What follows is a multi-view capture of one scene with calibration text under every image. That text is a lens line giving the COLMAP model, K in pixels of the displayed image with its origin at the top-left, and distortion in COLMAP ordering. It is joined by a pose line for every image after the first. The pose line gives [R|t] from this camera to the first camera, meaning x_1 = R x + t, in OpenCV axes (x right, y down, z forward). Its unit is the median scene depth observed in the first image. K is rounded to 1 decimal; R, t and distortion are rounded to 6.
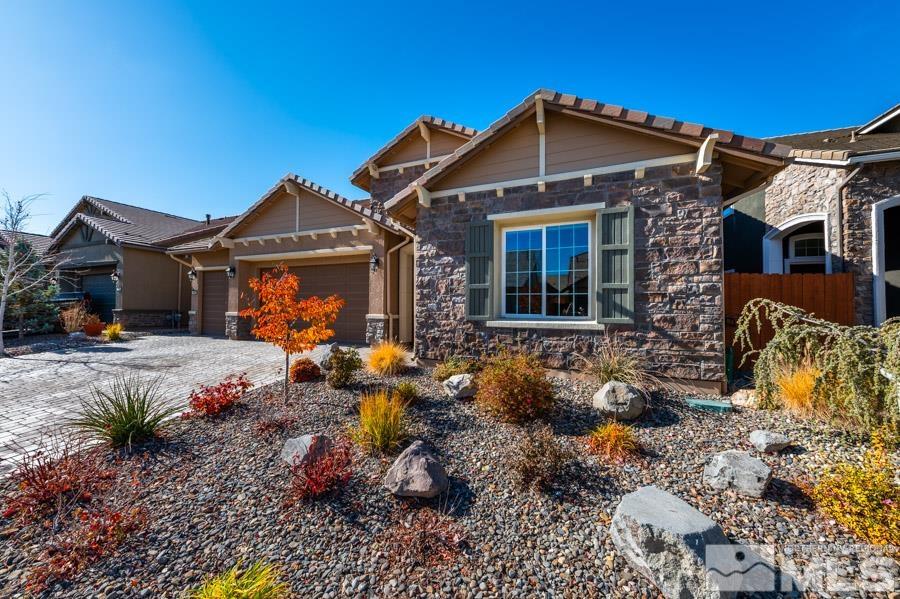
lens RADIAL K [[314.7, 0, 449.2], [0, 314.7, 302.7], [0, 0, 1]] dist [0.005506, -0.001946]
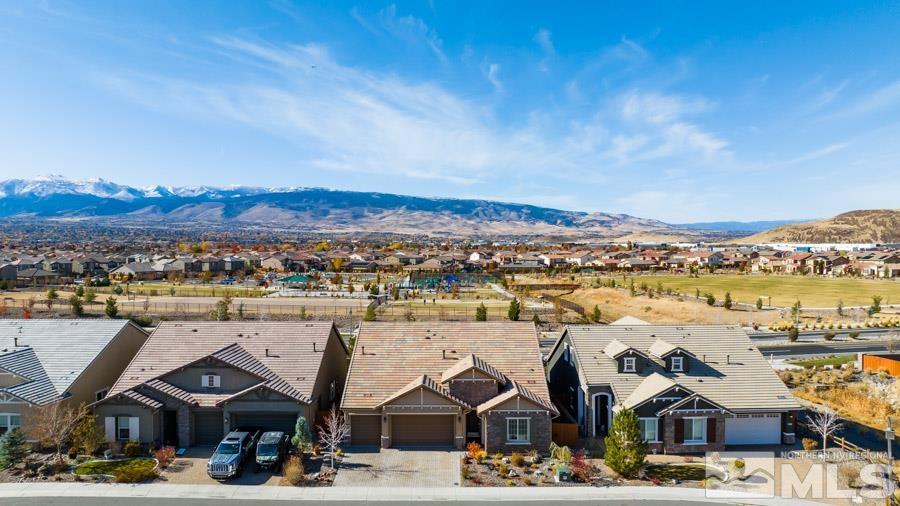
lens RADIAL K [[641.2, 0, 441.3], [0, 641.2, 250.3], [0, 0, 1]] dist [-0.007914, -0.004300]
pose [[0.930883, -0.021596, 0.364678, -3.631309], [0.007396, 0.999161, 0.040292, -2.776314], [-0.365242, -0.034810, 0.930261, -6.347258]]
